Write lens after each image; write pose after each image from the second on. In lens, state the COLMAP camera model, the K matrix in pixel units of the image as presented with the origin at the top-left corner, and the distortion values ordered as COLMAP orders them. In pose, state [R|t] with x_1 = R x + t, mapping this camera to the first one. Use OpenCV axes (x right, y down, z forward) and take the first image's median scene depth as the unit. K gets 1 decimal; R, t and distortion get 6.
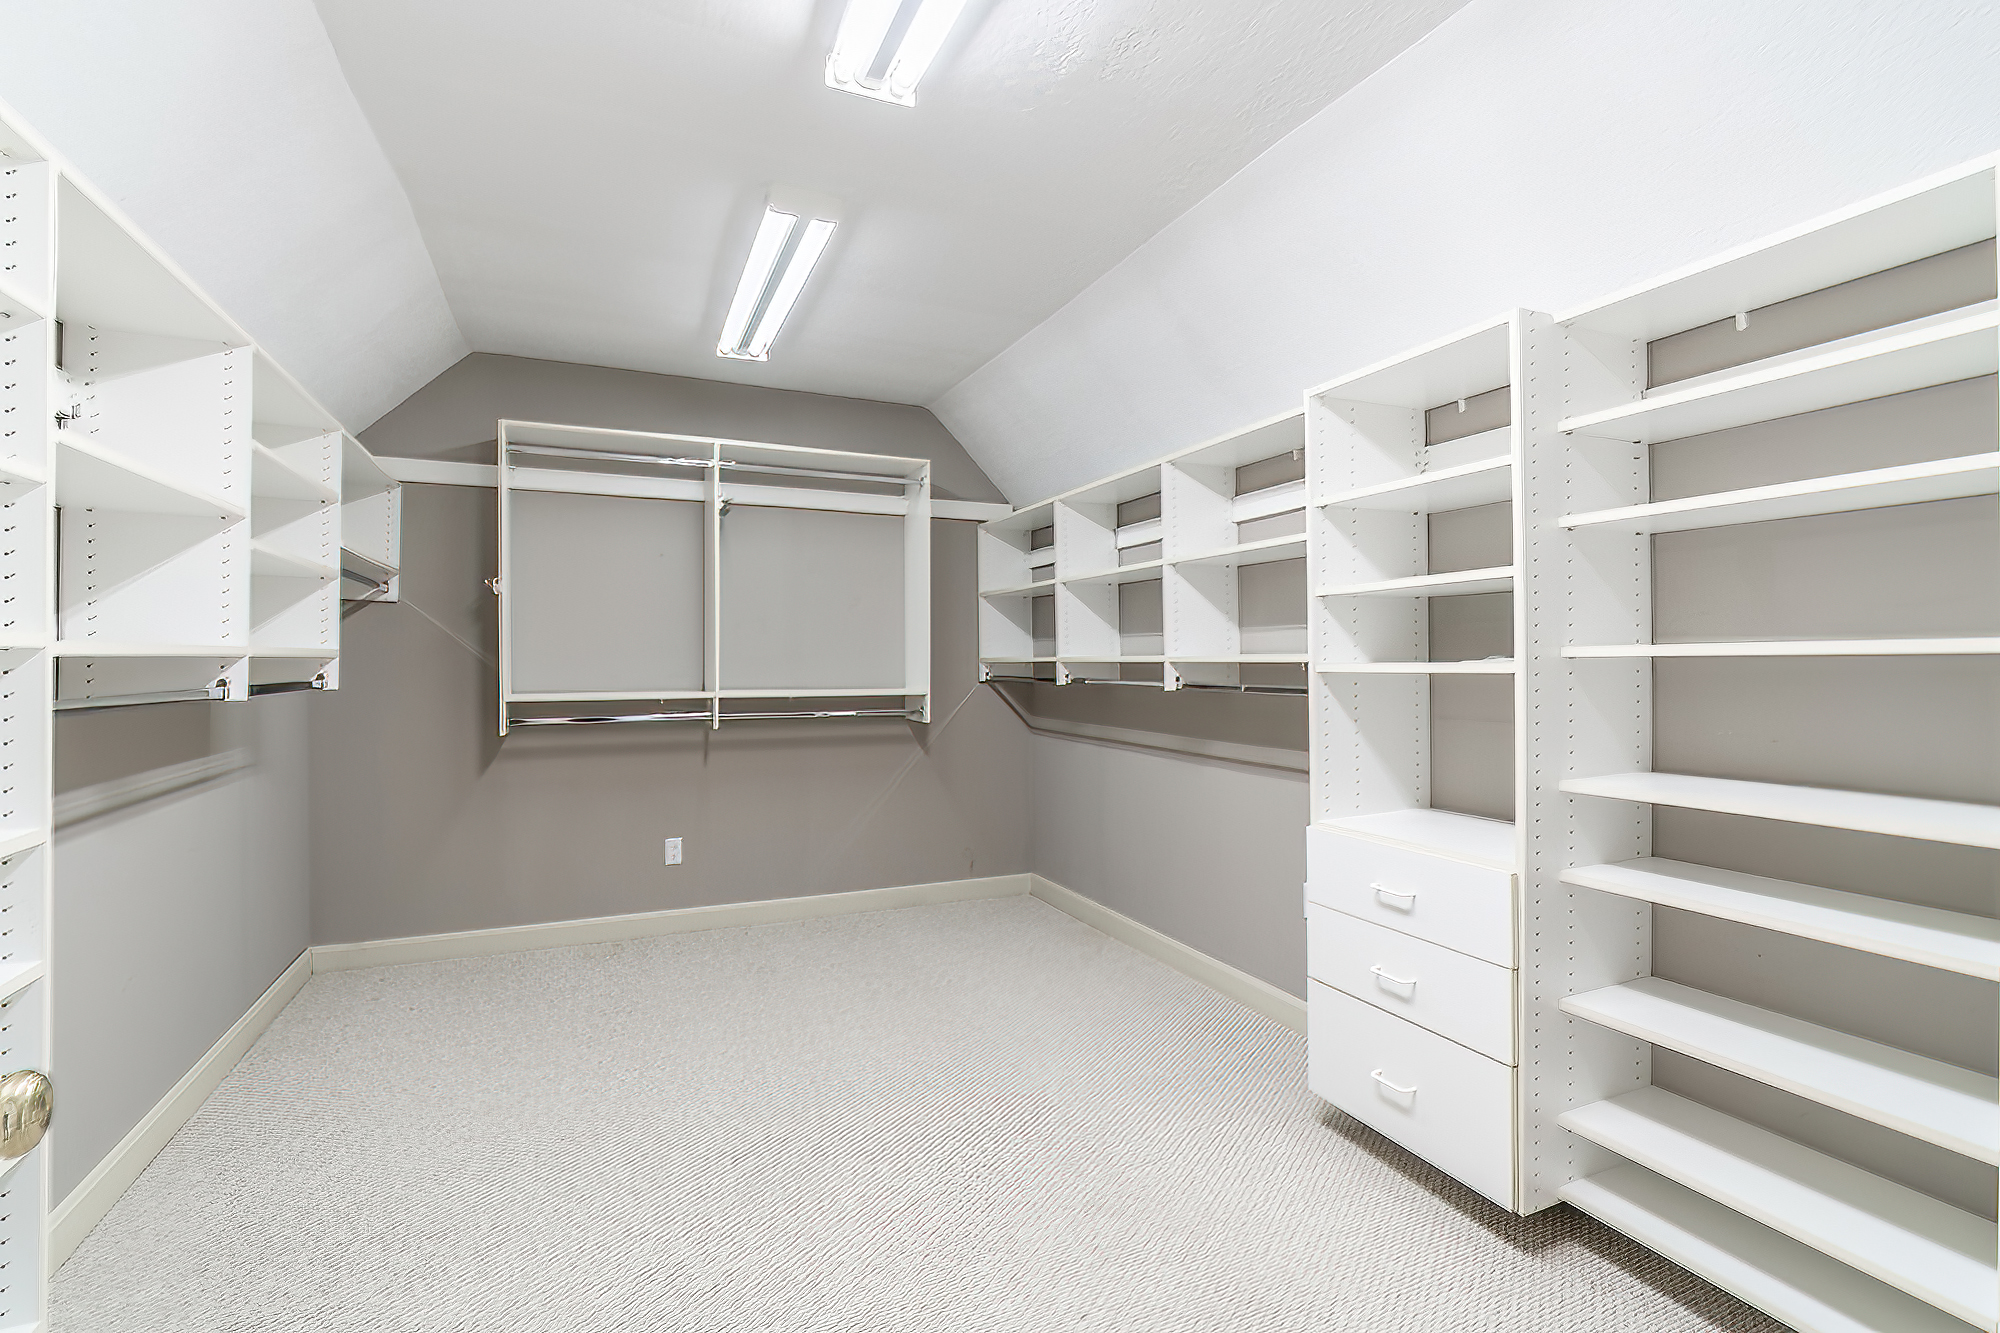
lens RADIAL K [[877.3, 0, 1001.7], [0, 877.3, 665.6], [0, 0, 1]] dist [-0.004694, -0.000899]
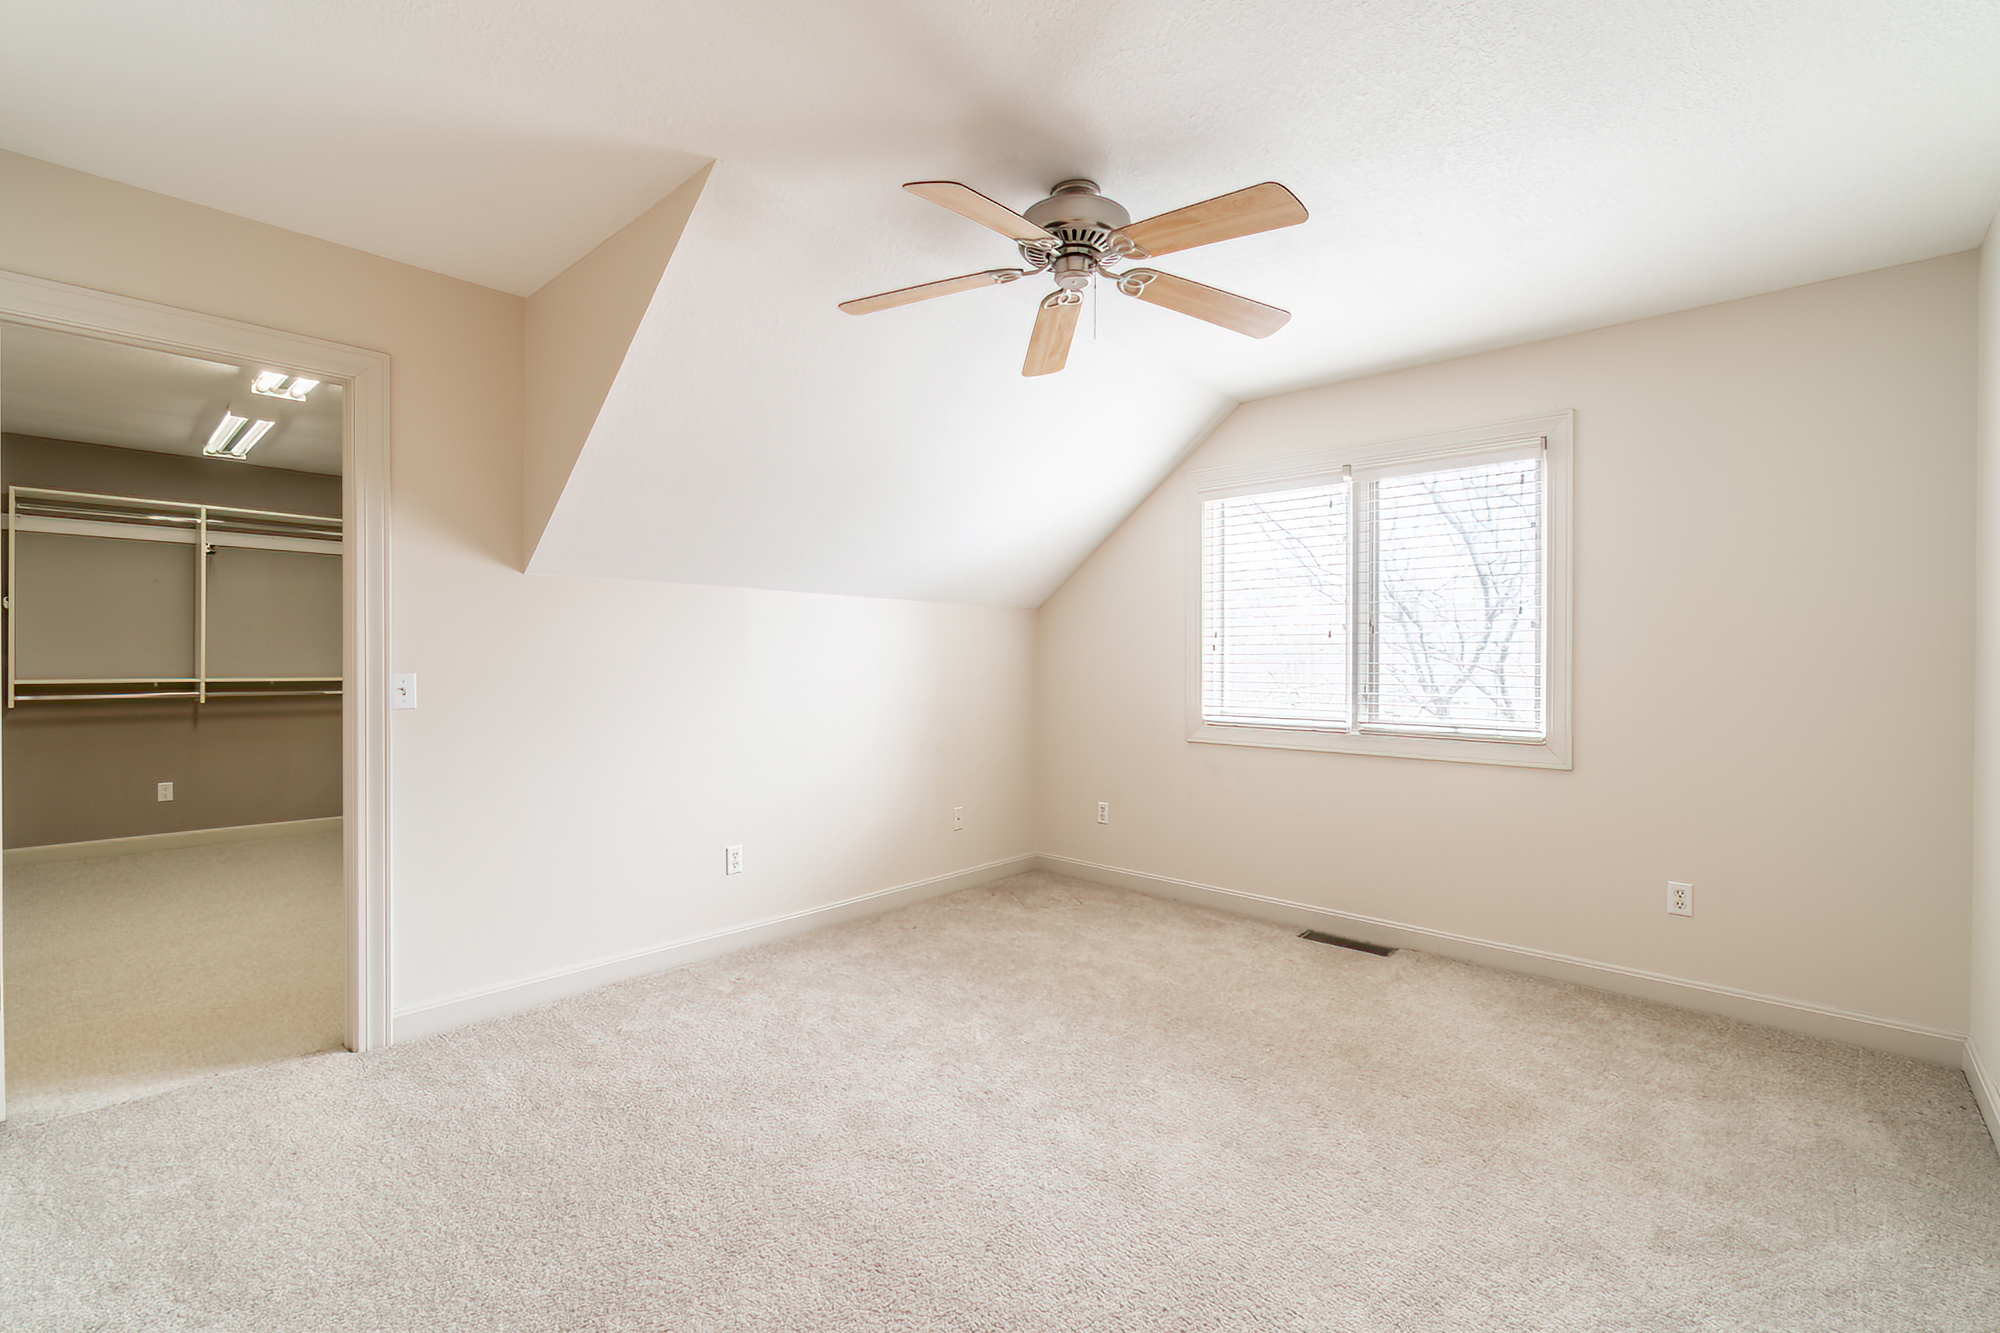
lens RADIAL K [[877.3, 0, 996.0], [0, 877.3, 665.3], [0, 0, 1]] dist [-0.004694, -0.000899]
pose [[0.923769, 0.008414, 0.382858, 0.329958], [-0.011722, 0.999911, 0.006308, -0.015056], [-0.382771, -0.010315, 0.923786, -0.828689]]
